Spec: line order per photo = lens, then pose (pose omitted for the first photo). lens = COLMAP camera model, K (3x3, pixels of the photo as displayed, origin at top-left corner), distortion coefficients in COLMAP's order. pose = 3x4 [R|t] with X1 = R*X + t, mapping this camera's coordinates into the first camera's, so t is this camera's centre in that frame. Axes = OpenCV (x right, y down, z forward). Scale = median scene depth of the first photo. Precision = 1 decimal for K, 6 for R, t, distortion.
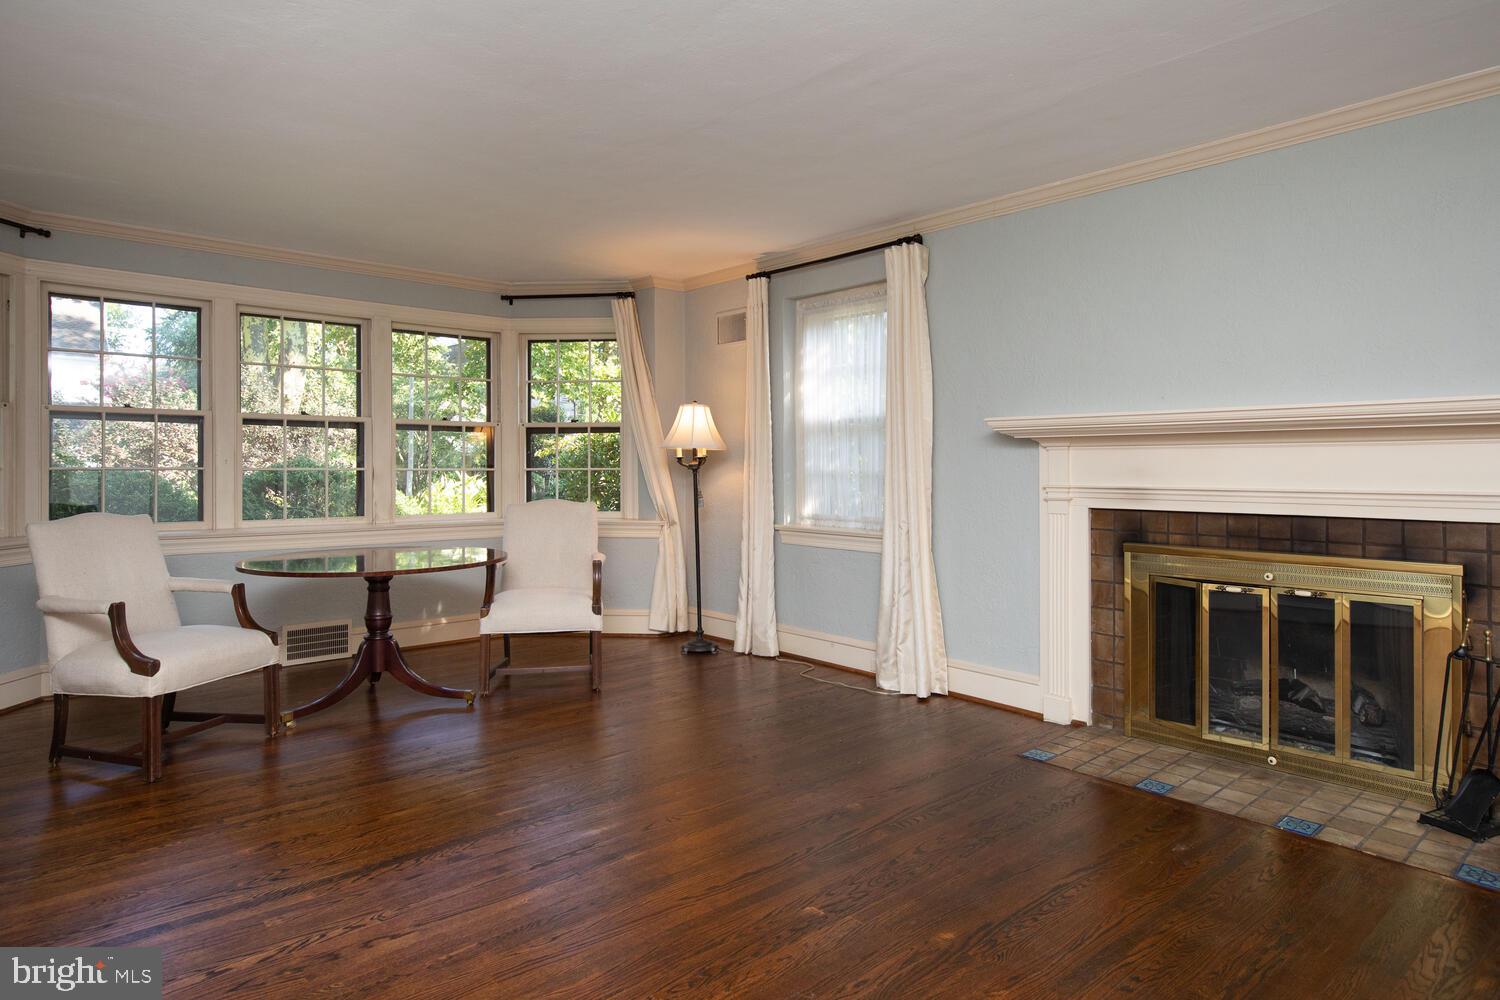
lens RADIAL K [[859.0, 0, 682.6], [0, 859.0, 470.2], [0, 0, 1]] dist [0.001477, 0.000110]
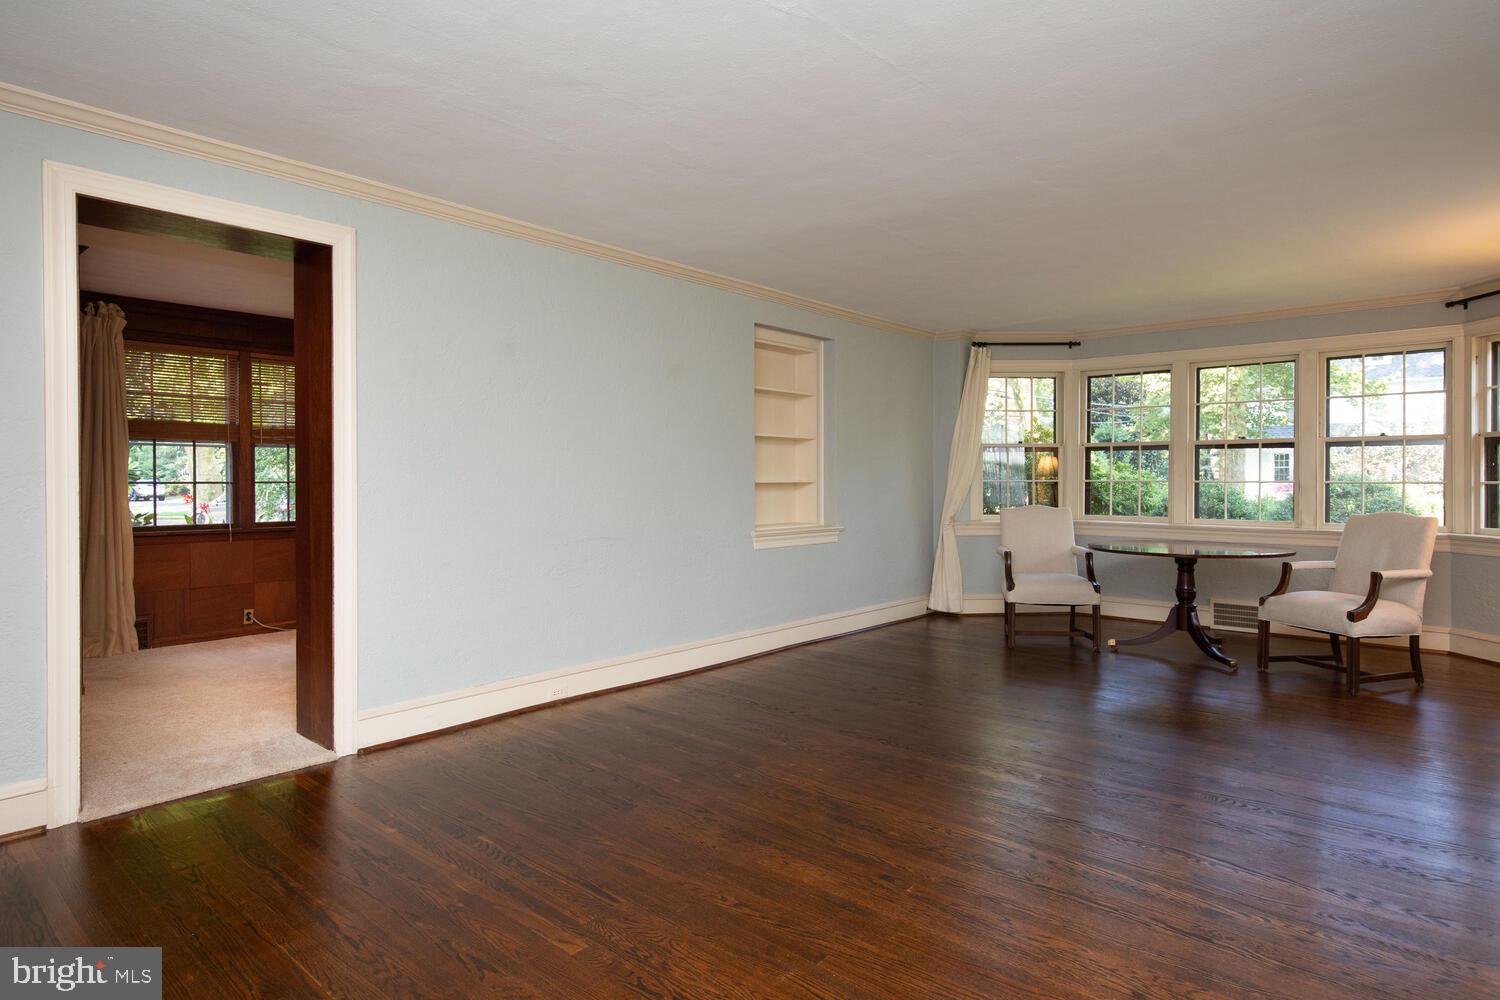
lens RADIAL K [[829.1, 0, 852.0], [0, 829.1, 494.5], [0, 0, 1]] dist [0.004081, -0.000471]
pose [[0.224801, 0.016131, -0.974271, 0.955311], [-0.002818, 0.999870, 0.015904, 0.000267], [0.974401, -0.000830, 0.224817, 0.232090]]
